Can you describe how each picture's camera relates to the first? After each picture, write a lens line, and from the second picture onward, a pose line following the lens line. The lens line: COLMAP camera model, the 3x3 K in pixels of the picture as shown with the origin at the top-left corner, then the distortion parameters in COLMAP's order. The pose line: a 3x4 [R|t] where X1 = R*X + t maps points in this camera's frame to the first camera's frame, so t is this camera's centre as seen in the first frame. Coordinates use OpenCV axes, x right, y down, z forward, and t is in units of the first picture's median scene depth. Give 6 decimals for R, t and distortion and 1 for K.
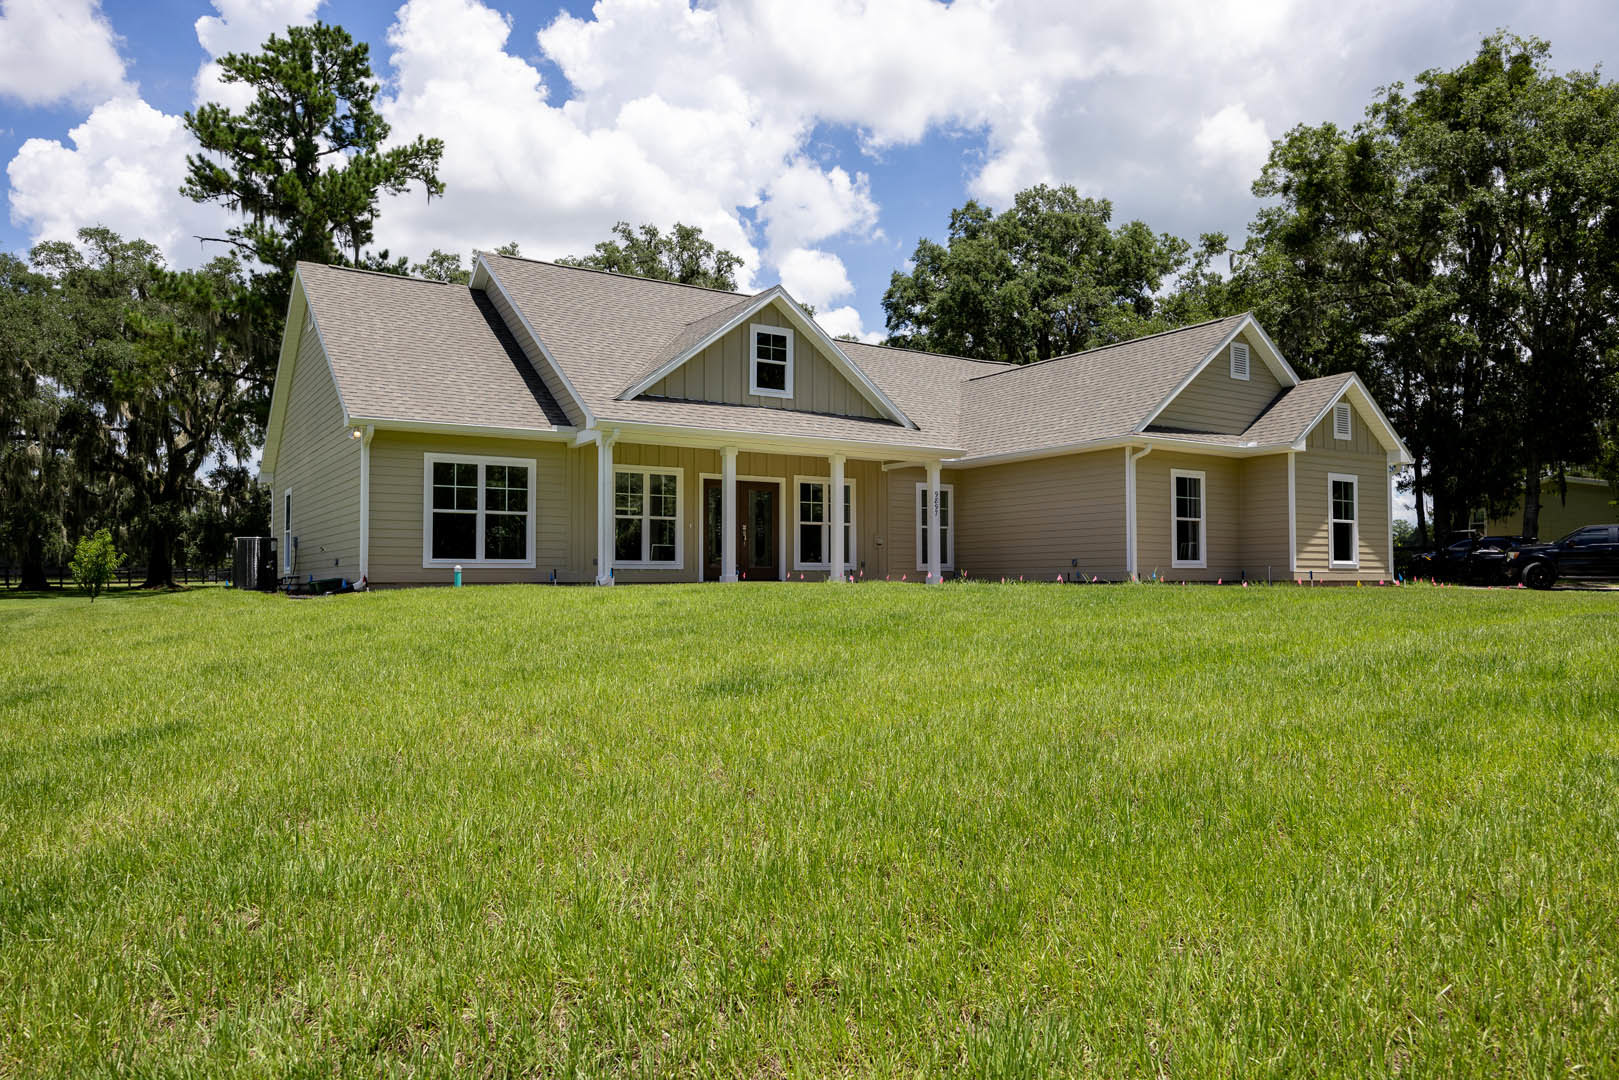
lens RADIAL K [[1168.5, 0, 809.6], [0, 1168.5, 545.8], [0, 0, 1]] dist [0.005753, -0.002708]
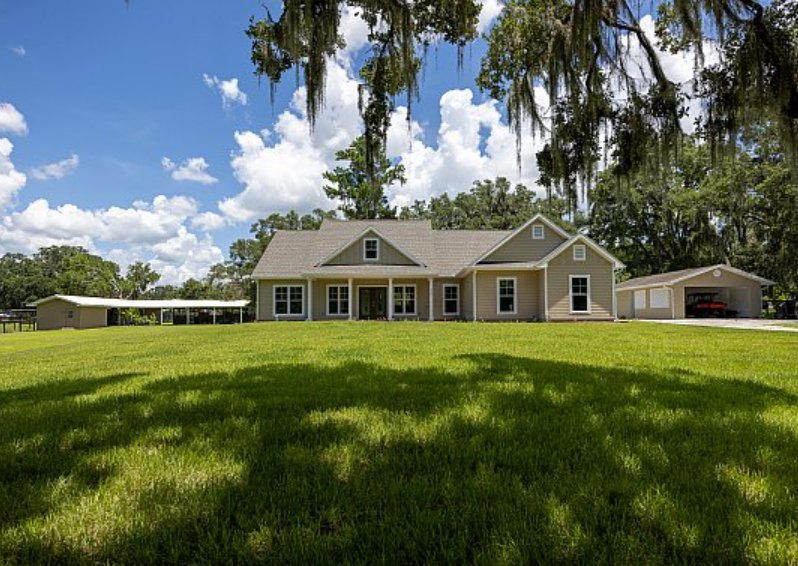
lens RADIAL K [[548.9, 0, 399.1], [0, 548.9, 282.1], [0, 0, 1]] dist [0.000168, -0.000089]
pose [[0.807899, -0.042563, -0.587782, 0.861874], [0.017913, 0.998701, -0.047698, 0.001212], [0.589048, 0.028007, 0.807612, -0.135625]]
